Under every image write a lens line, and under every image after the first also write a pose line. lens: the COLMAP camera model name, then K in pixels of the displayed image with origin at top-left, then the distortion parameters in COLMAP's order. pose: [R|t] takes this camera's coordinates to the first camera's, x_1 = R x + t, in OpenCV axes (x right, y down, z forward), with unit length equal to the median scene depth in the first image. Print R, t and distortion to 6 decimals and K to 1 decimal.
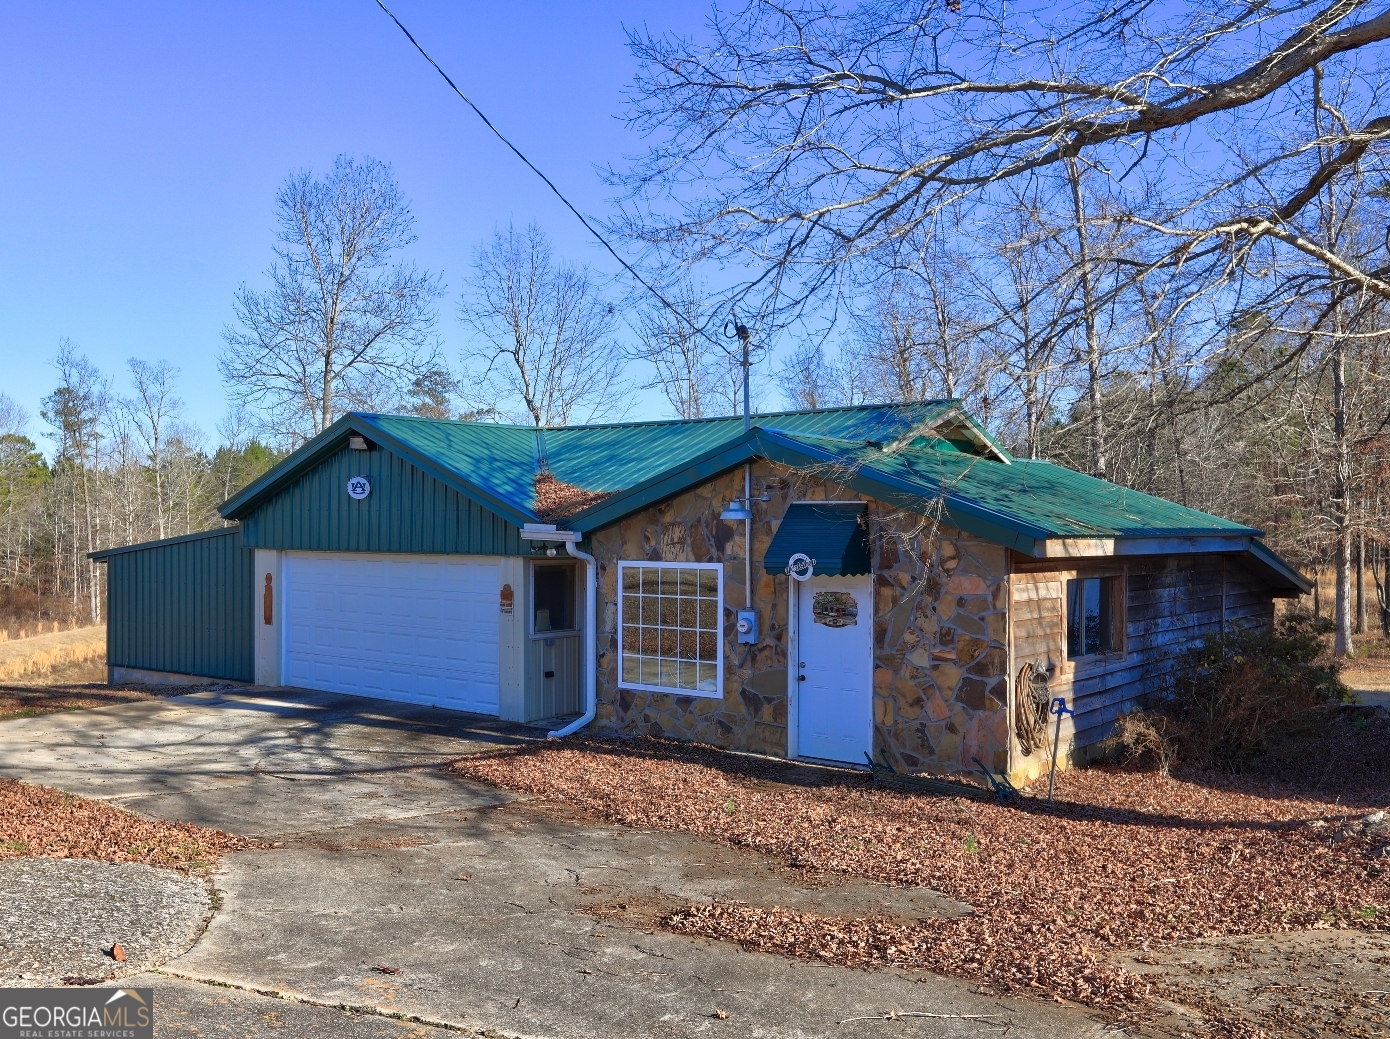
lens RADIAL K [[1133.6, 0, 694.1], [0, 1133.6, 522.1], [0, 0, 1]] dist [0.000282, 0.001661]
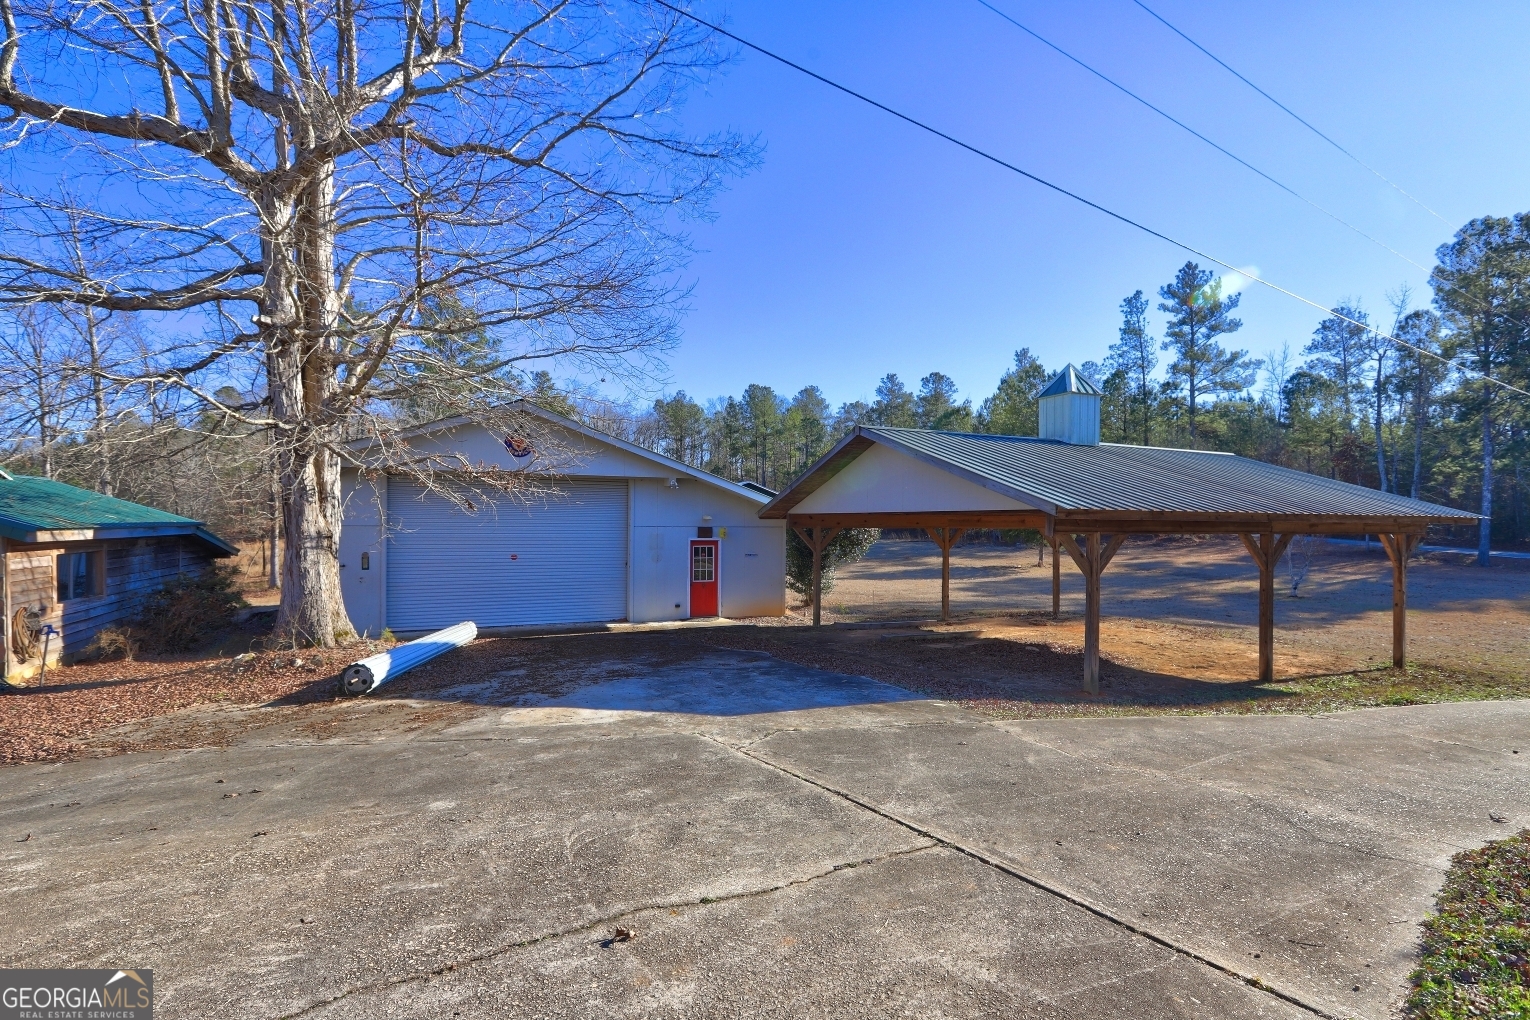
lens RADIAL K [[701.4, 0, 763.7], [0, 701.4, 517.8], [0, 0, 1]] dist [-0.008718, 0.001846]
pose [[0.478025, -0.005206, 0.878331, -0.073701], [-0.006842, 0.999930, 0.009651, -0.020533], [-0.878320, -0.010623, 0.477955, -0.406438]]
